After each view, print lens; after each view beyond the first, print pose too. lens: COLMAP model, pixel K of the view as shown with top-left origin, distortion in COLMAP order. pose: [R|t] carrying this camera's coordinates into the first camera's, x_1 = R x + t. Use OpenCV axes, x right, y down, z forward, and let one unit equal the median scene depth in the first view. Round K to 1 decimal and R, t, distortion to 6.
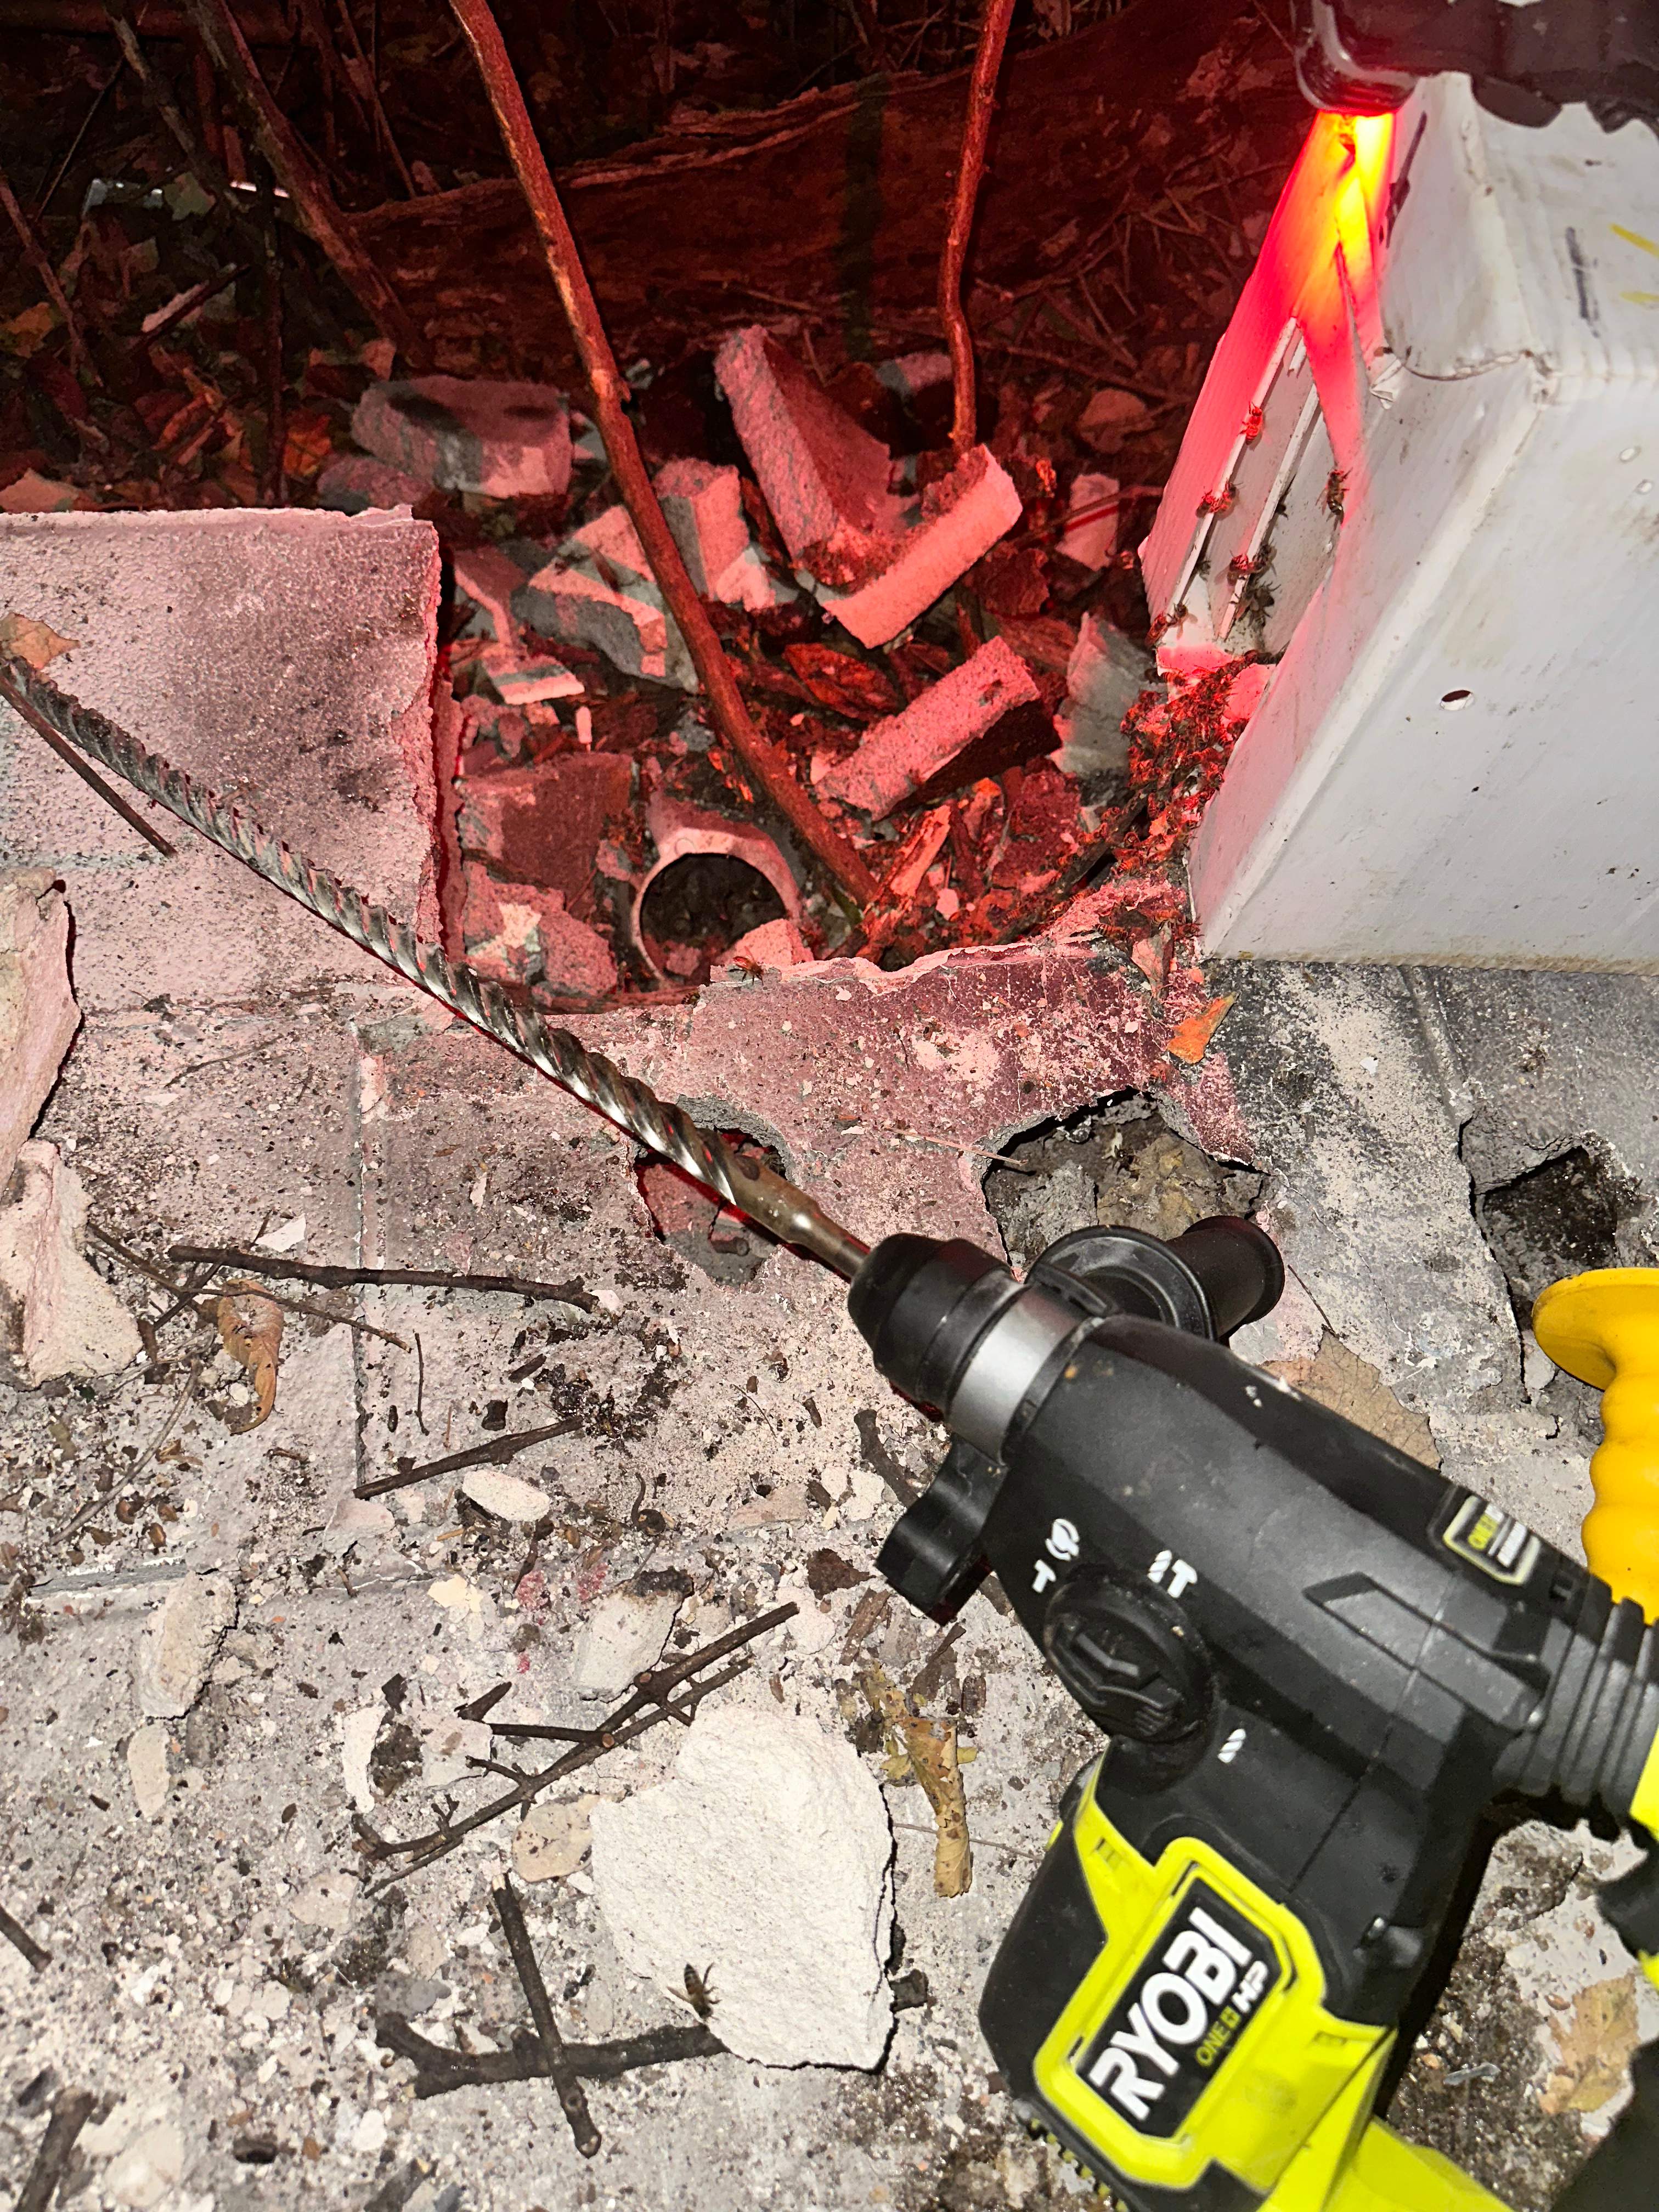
lens RADIAL K [[1567.8, 0, 854.0], [0, 1567.8, 1109.4], [0, 0, 1]] dist [0.152210, -0.298270]
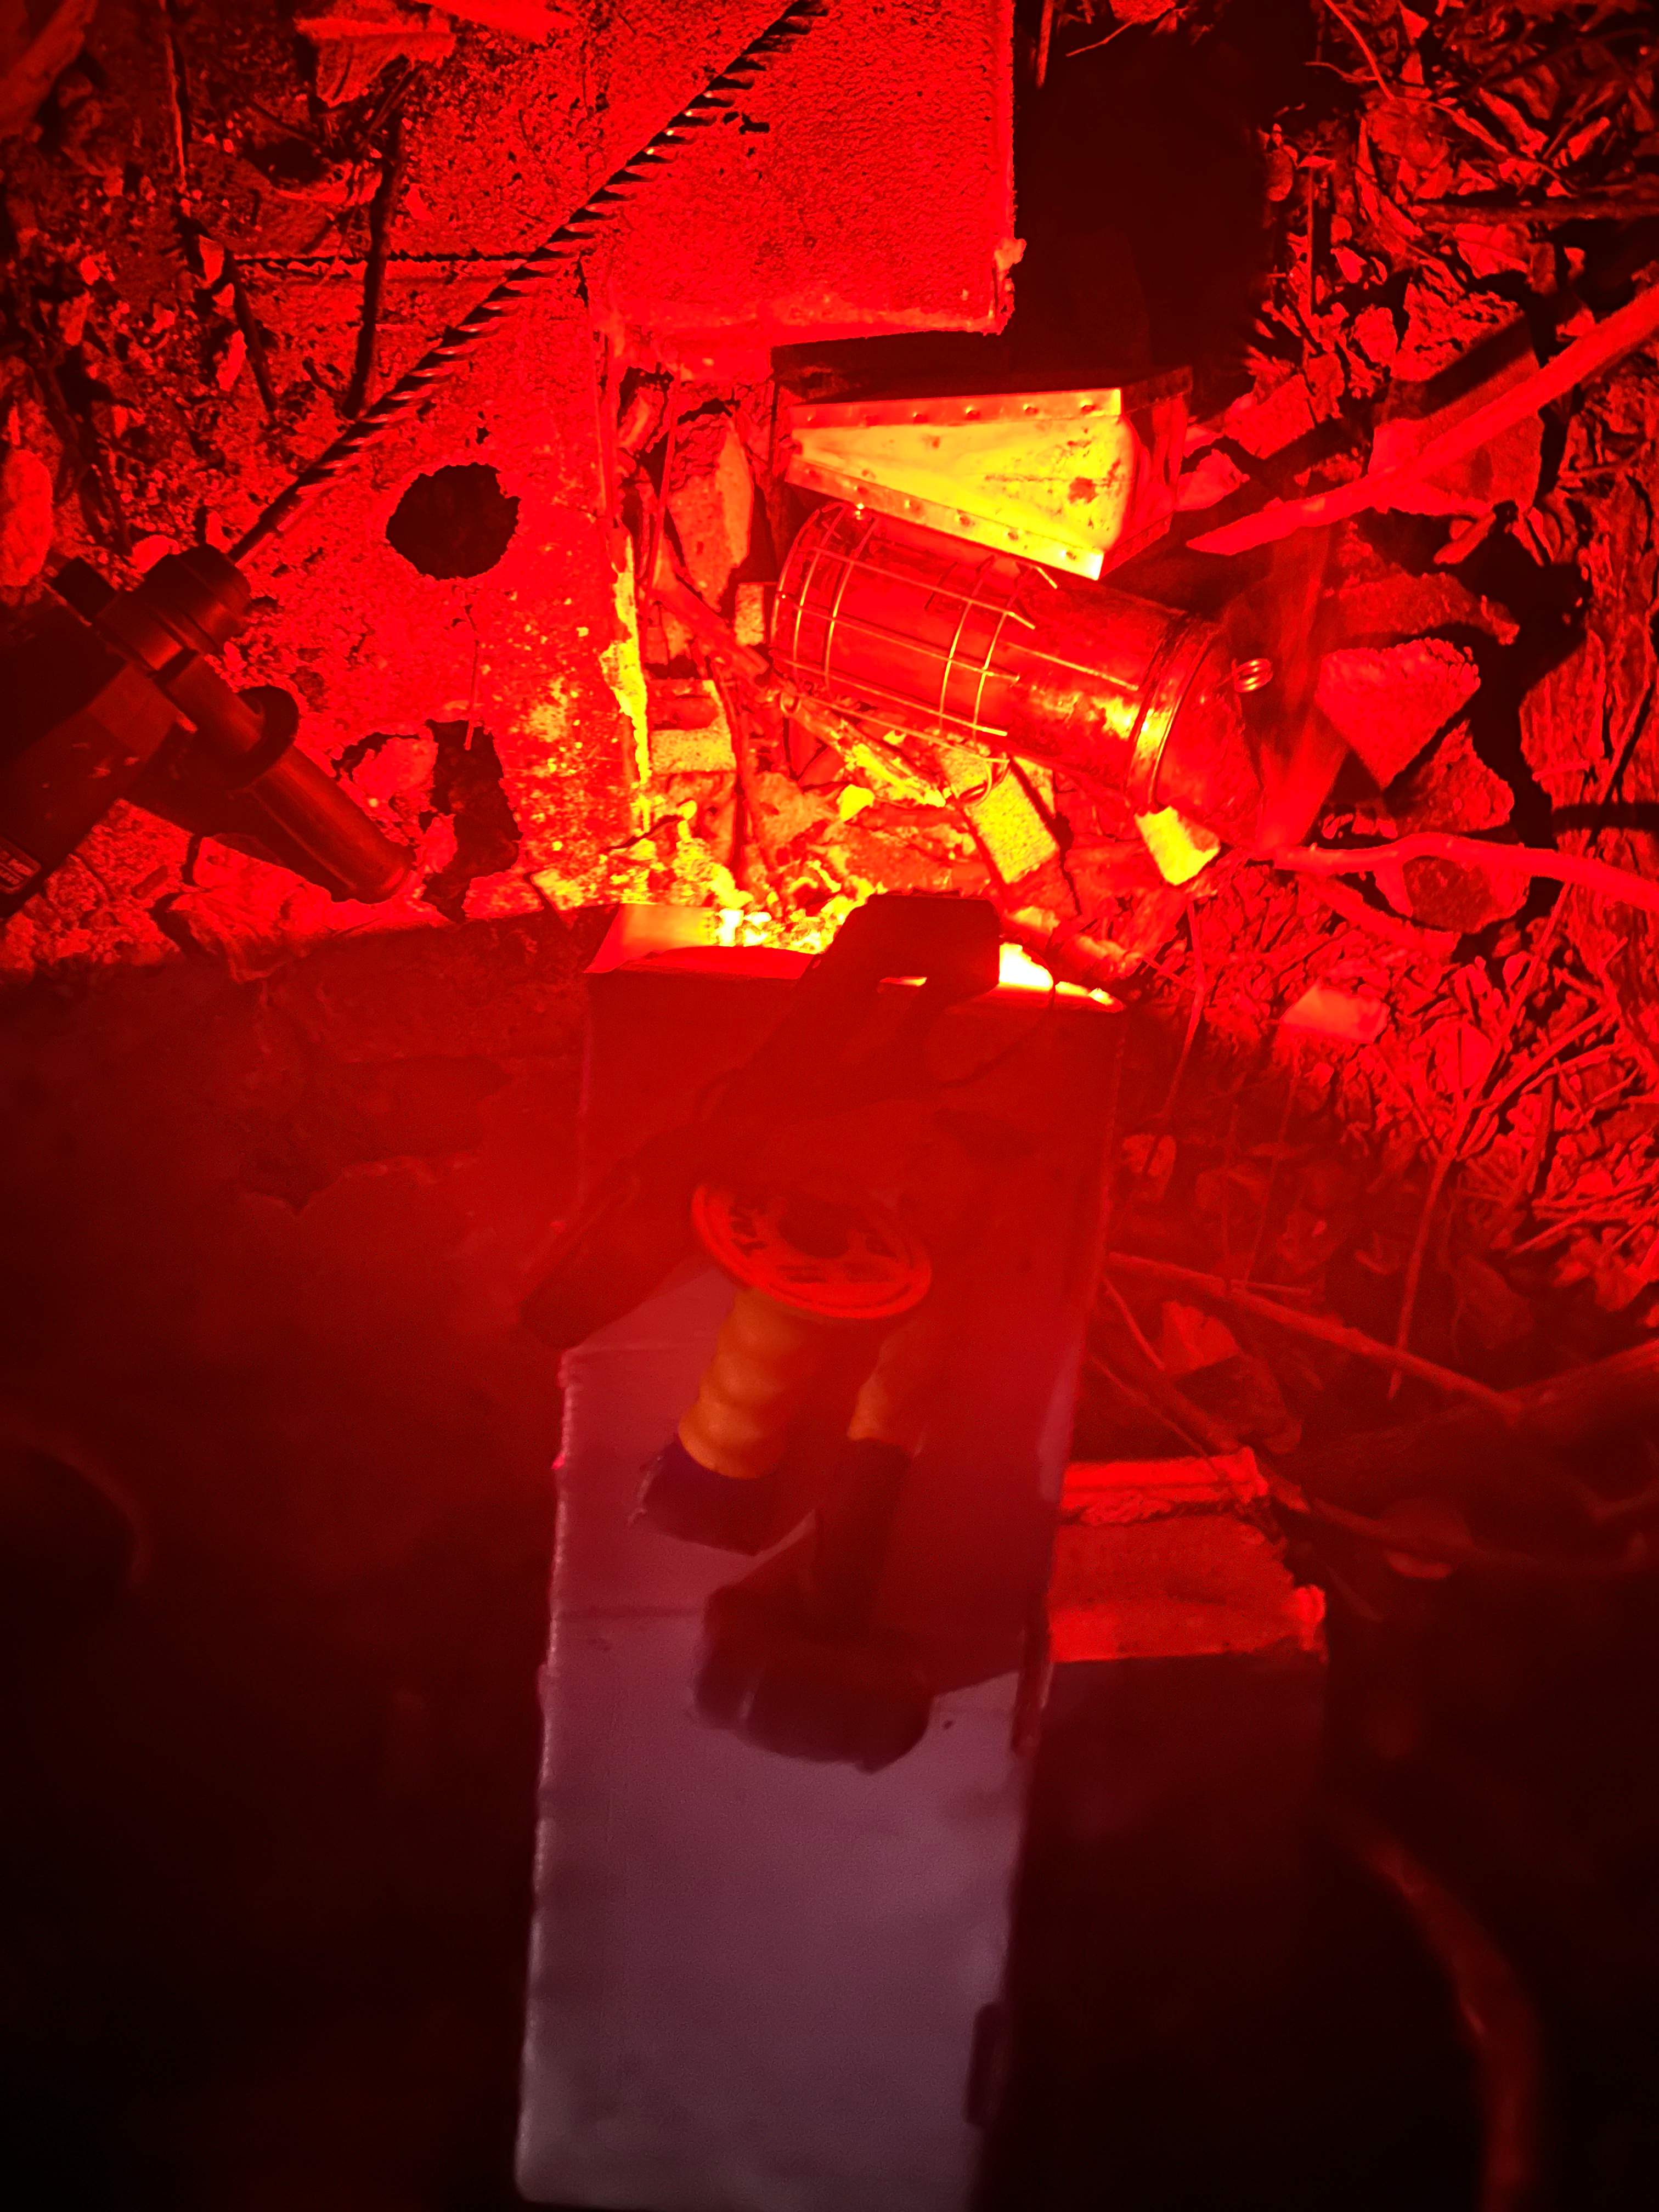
lens RADIAL K [[1600.0, 0, 838.3], [0, 1600.0, 1109.9], [0, 0, 1]] dist [0.016585, -0.029981]
pose [[-0.095927, 0.988136, 0.119942, 0.210085], [-0.940233, -0.129505, 0.314946, -0.730039], [0.326742, -0.082562, 0.941501, -0.269236]]
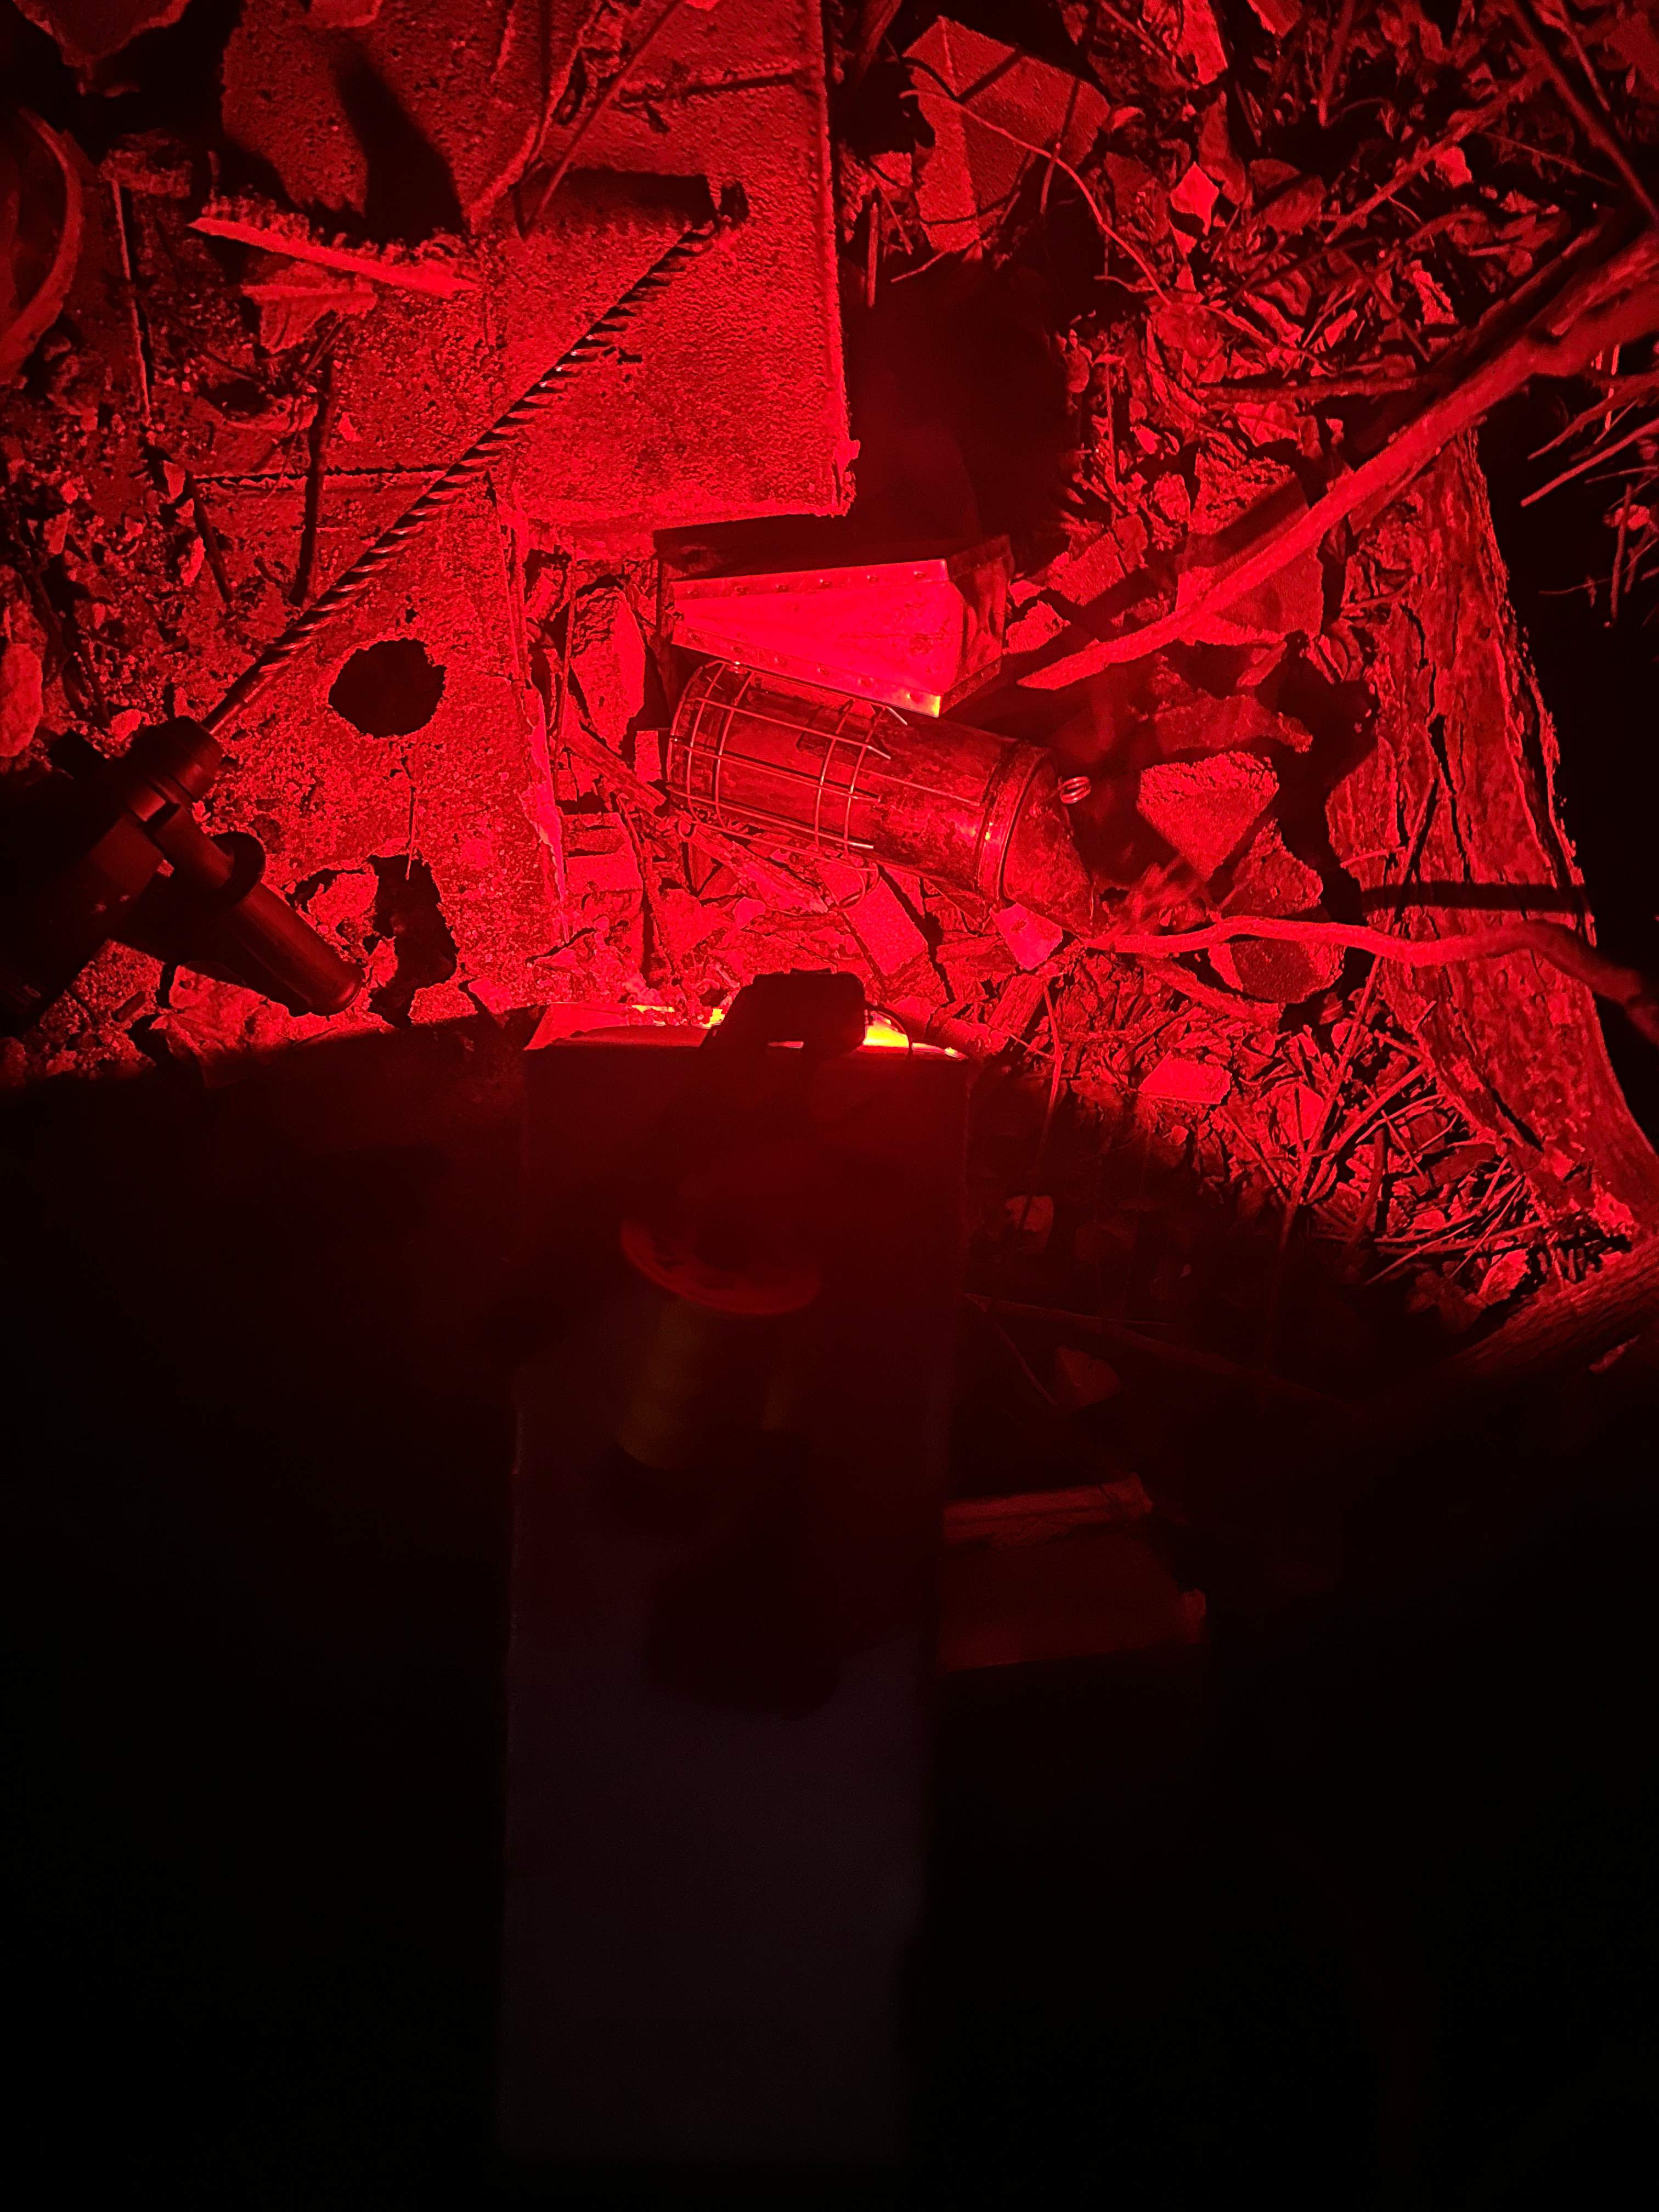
lens RADIAL K [[1573.2, 0, 829.5], [0, 1573.2, 1106.0], [0, 0, 1]] dist [0.102070, -0.187890]
pose [[-0.045040, 0.998263, 0.037971, 0.245152], [-0.958221, -0.053917, 0.280902, -0.814478], [0.282461, -0.023732, 0.958985, -0.450901]]
